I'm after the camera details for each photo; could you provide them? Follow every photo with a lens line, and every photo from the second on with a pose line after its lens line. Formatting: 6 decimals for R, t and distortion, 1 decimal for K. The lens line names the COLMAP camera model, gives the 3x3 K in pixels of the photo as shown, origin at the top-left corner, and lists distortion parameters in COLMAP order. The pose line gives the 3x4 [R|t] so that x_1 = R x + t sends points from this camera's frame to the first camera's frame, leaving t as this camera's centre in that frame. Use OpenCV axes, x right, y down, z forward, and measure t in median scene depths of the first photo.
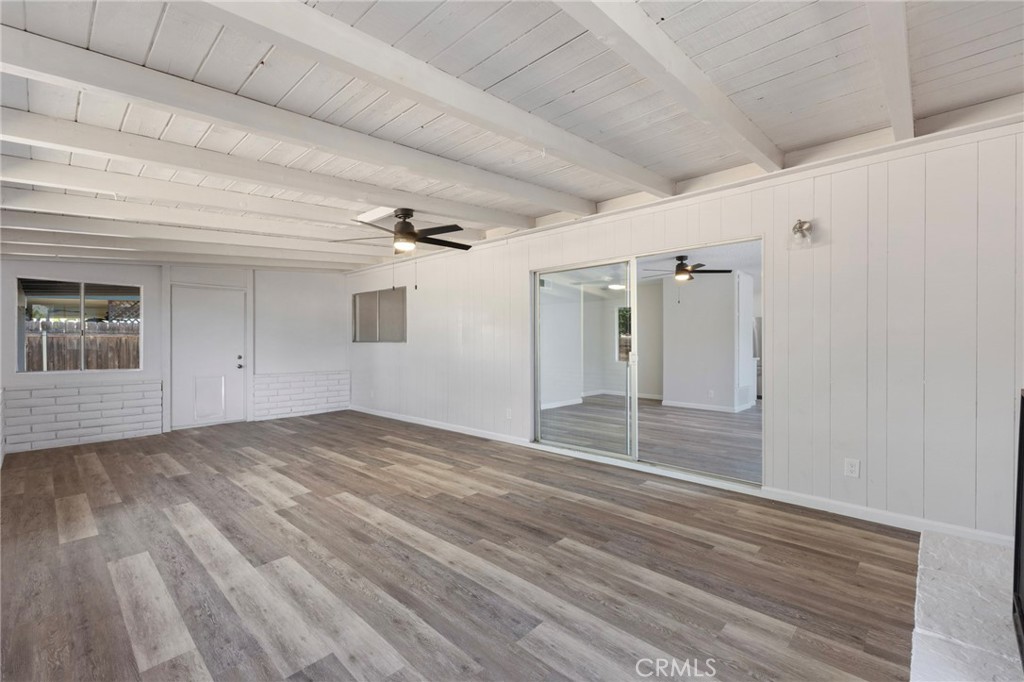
lens RADIAL K [[442.1, 0, 510.6], [0, 442.1, 344.2], [0, 0, 1]] dist [0.013194, -0.003033]
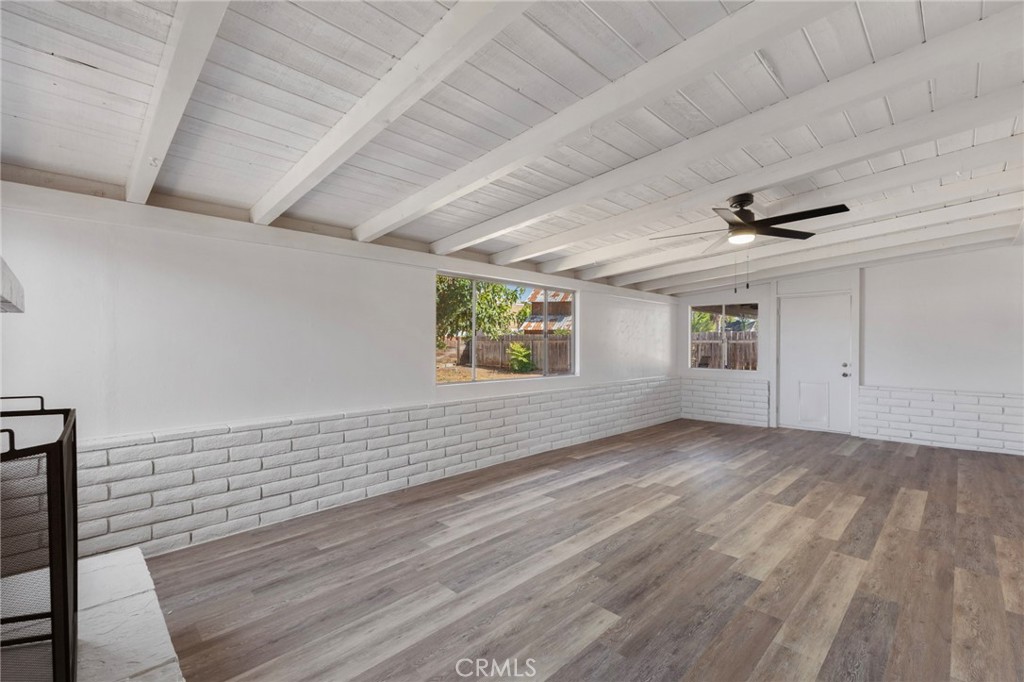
lens RADIAL K [[442.1, 0, 514.4], [0, 442.1, 344.2], [0, 0, 1]] dist [0.013194, -0.003033]
pose [[-0.026650, -0.001686, -0.999643, 0.676285], [-0.004471, 0.999989, -0.001567, -0.019374], [0.999635, 0.004428, -0.026658, 0.640346]]
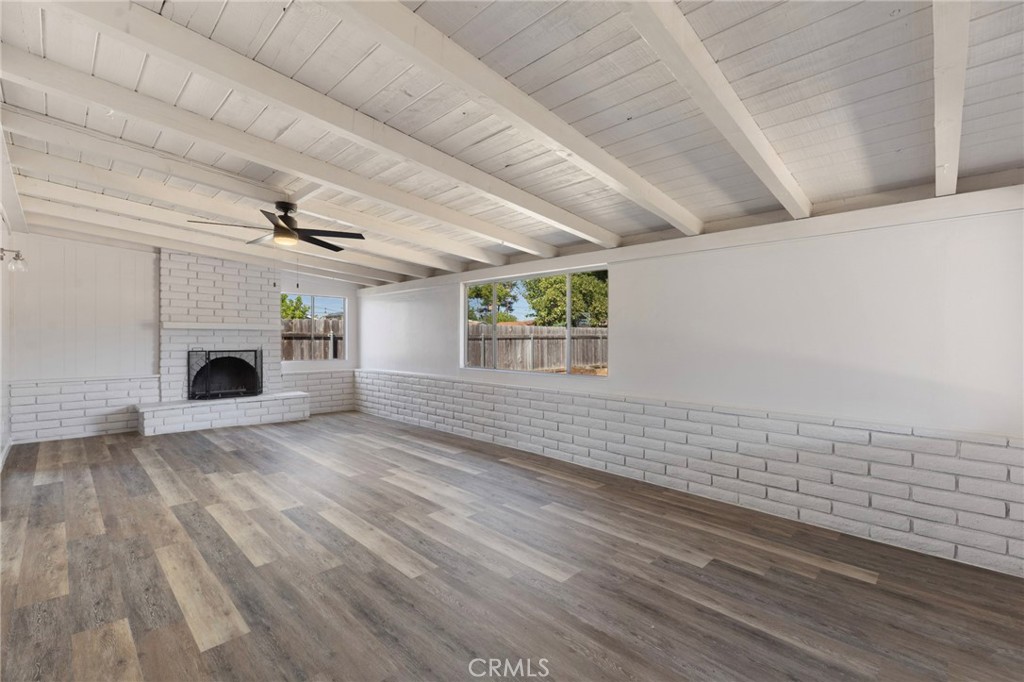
lens RADIAL K [[442.1, 0, 515.5], [0, 442.1, 342.0], [0, 0, 1]] dist [0.013194, -0.003033]
pose [[-0.999945, -0.005750, 0.008751, -0.804614], [-0.005681, 0.999953, 0.007866, -0.018529], [-0.008796, 0.007816, -0.999931, 2.125385]]
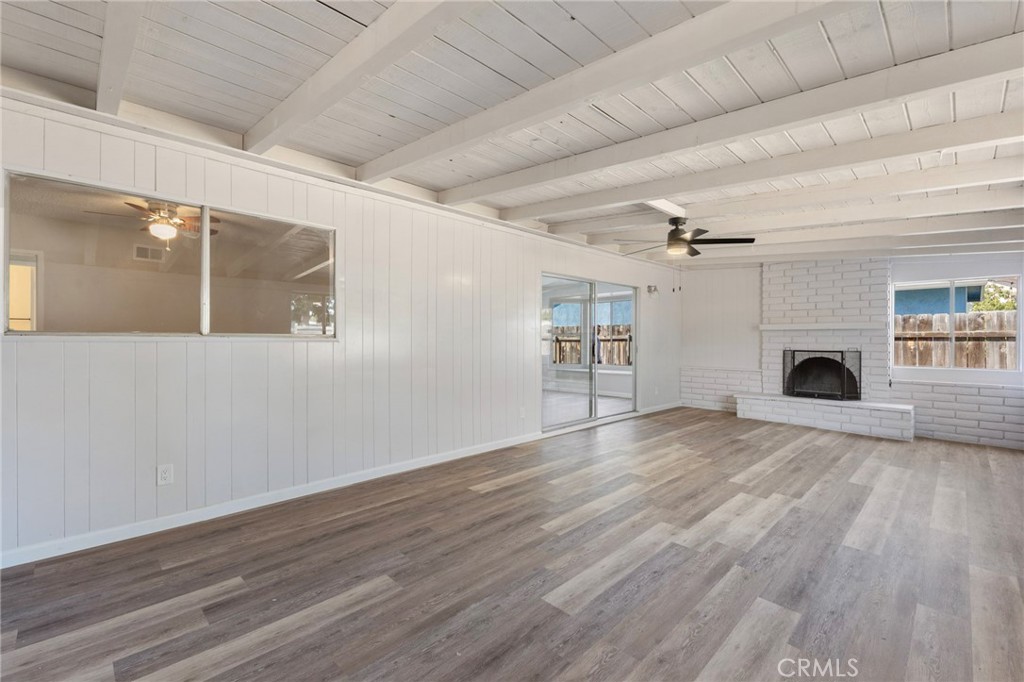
lens RADIAL K [[442.1, 0, 510.7], [0, 442.1, 339.0], [0, 0, 1]] dist [0.013194, -0.003033]
pose [[0.029179, 0.000802, 0.999574, -1.460245], [-0.003316, 0.999994, -0.000705, -0.004511], [-0.999569, -0.003294, 0.029182, 1.500043]]
